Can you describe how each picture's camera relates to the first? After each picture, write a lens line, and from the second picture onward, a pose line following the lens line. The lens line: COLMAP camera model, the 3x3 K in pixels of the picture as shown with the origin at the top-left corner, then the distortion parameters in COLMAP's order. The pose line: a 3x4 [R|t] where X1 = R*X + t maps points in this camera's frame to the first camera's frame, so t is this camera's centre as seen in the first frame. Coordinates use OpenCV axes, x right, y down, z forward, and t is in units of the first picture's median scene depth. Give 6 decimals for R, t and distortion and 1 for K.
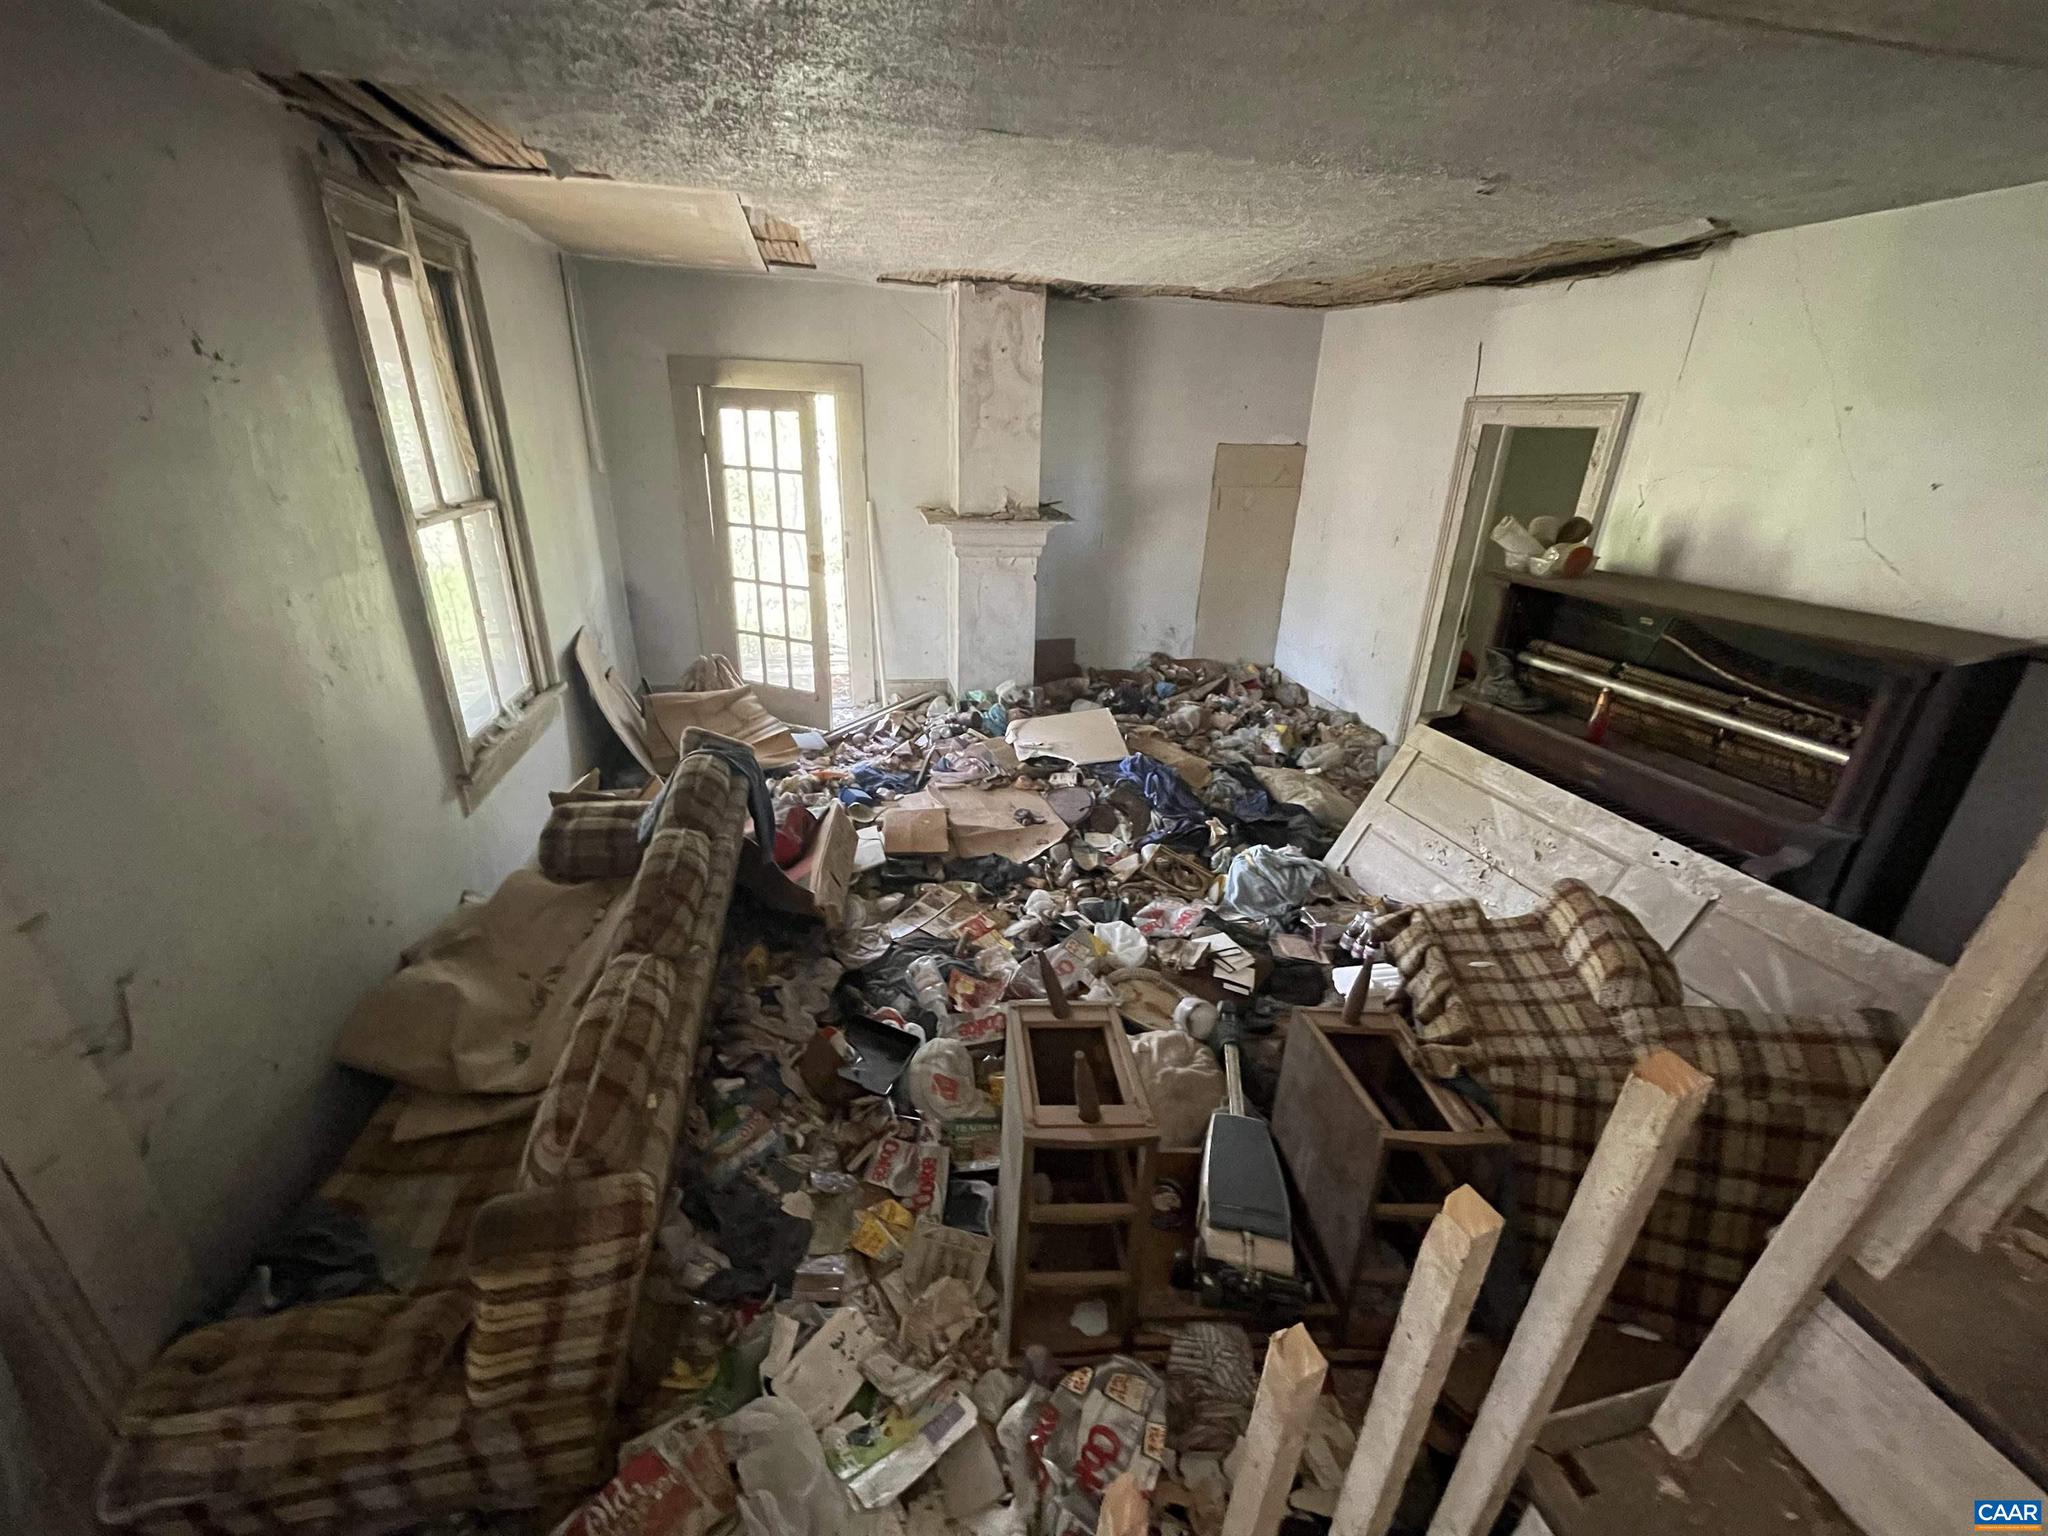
lens RADIAL K [[829.4, 0, 1011.5], [0, 829.4, 762.1], [0, 0, 1]] dist [-0.004303, 0.000911]
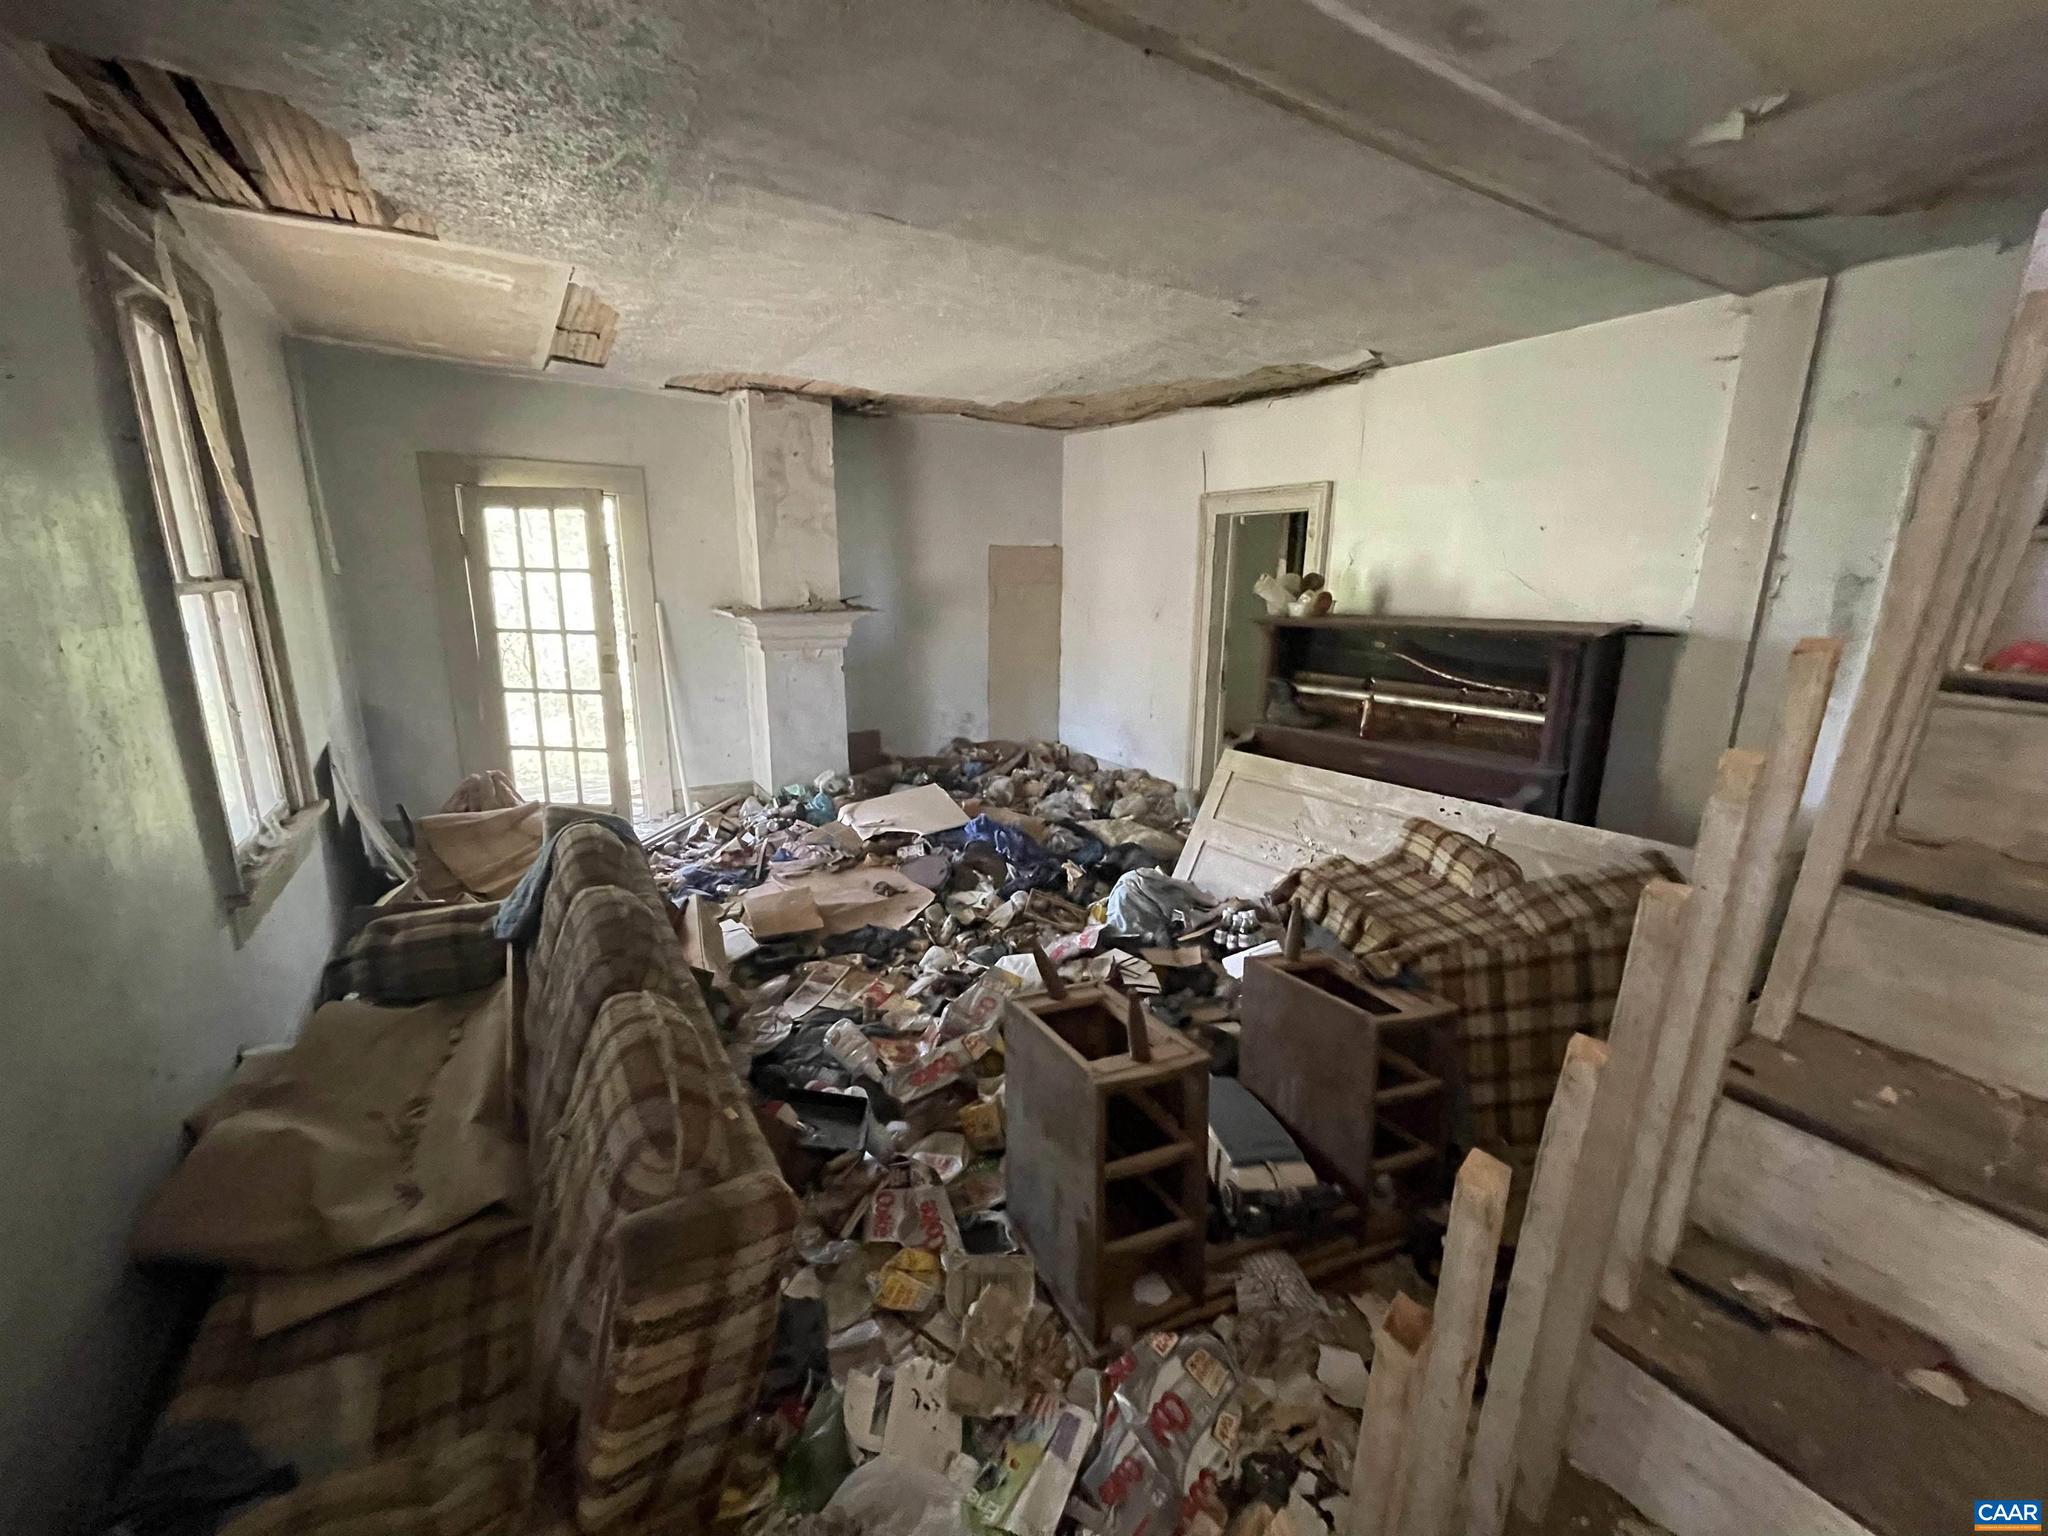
lens RADIAL K [[829.4, 0, 1012.8], [0, 829.4, 764.0], [0, 0, 1]] dist [-0.004303, 0.000911]
pose [[0.941820, -0.094413, 0.322586, -0.186391], [0.144355, 0.980338, -0.134536, 0.096296], [-0.303541, 0.173275, 0.936930, 0.009773]]
